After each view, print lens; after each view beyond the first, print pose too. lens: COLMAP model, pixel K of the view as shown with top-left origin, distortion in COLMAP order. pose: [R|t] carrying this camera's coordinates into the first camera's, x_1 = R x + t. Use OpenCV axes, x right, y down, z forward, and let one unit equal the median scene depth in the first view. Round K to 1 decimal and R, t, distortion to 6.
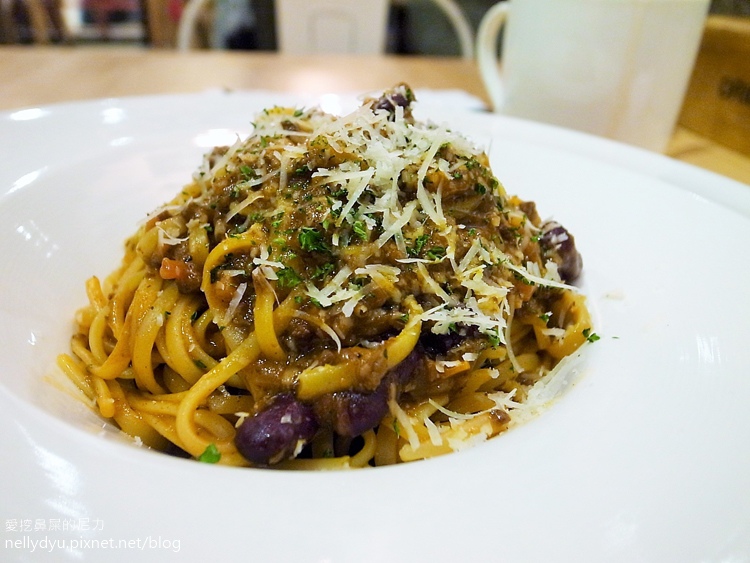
lens RADIAL K [[608.1, 0, 382.6], [0, 608.1, 288.8], [0, 0, 1]] dist [-0.062807, 0.055194]
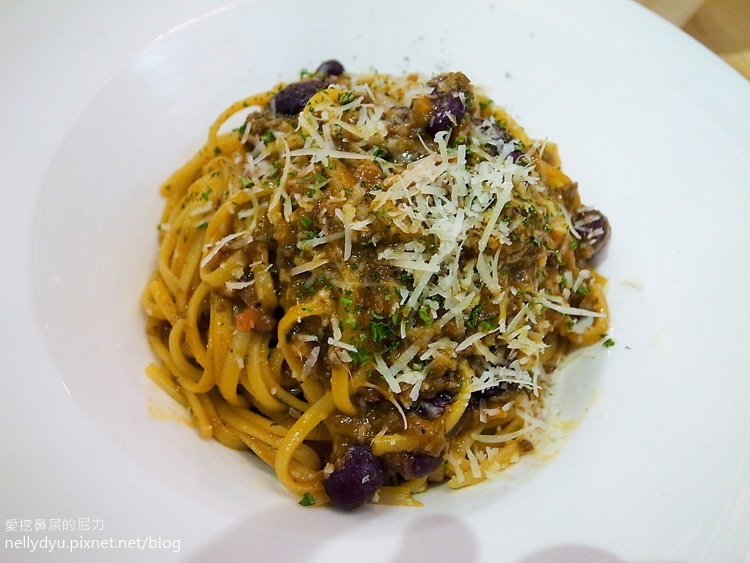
lens RADIAL K [[608.1, 0, 375.2], [0, 608.1, 280.2], [0, 0, 1]] dist [-0.062807, 0.055194]
pose [[0.999362, 0.010515, 0.034135, -0.158609], [-0.026226, 0.864802, 0.501428, -0.675202], [-0.024248, -0.502004, 0.864526, 0.084273]]
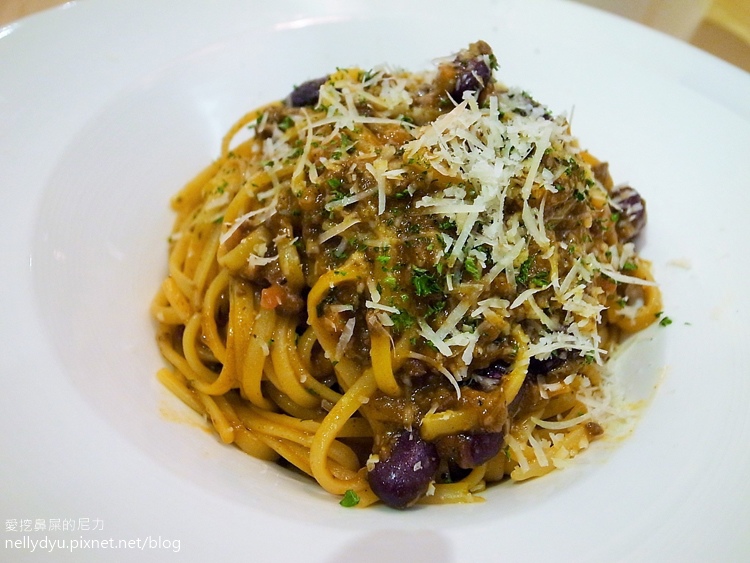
lens RADIAL K [[608.1, 0, 377.6], [0, 608.1, 285.8], [0, 0, 1]] dist [-0.062807, 0.055194]
pose [[0.998142, -0.040520, 0.045499, -0.227296], [0.023112, 0.942790, 0.332586, -0.387643], [-0.056373, -0.330916, 0.941975, 0.068224]]
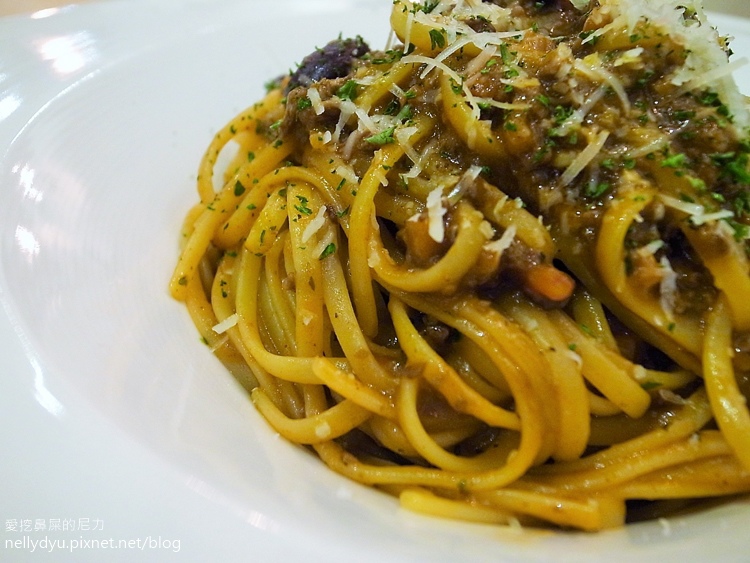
lens RADIAL K [[608.1, 0, 380.5], [0, 608.1, 278.0], [0, 0, 1]] dist [-0.062807, 0.055194]
pose [[0.772828, -0.395449, 0.496343, -0.835633], [0.297278, 0.916585, 0.267391, -0.270190], [-0.560680, -0.059095, 0.825921, 0.594256]]
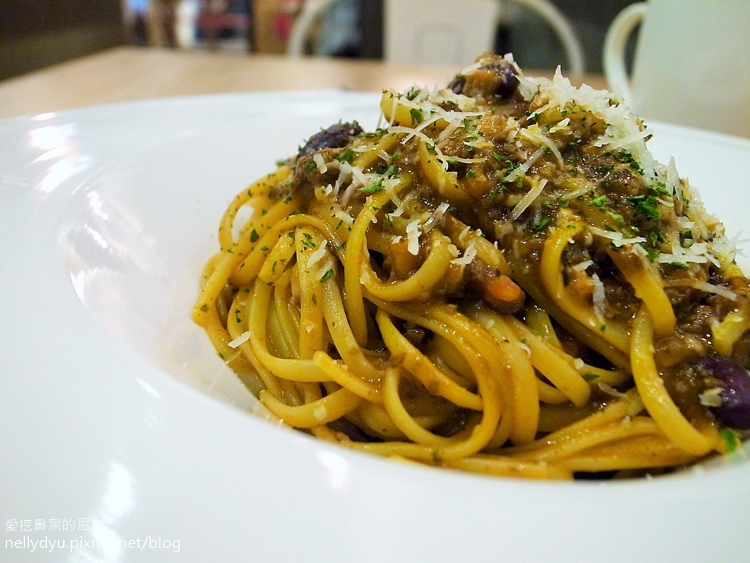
lens RADIAL K [[608.1, 0, 379.5], [0, 608.1, 283.2], [0, 0, 1]] dist [-0.062807, 0.055194]
pose [[0.770704, -0.289154, 0.567807, -0.973867], [0.286030, 0.953277, 0.097214, -0.170915], [-0.569387, 0.087486, 0.817401, 0.445605]]
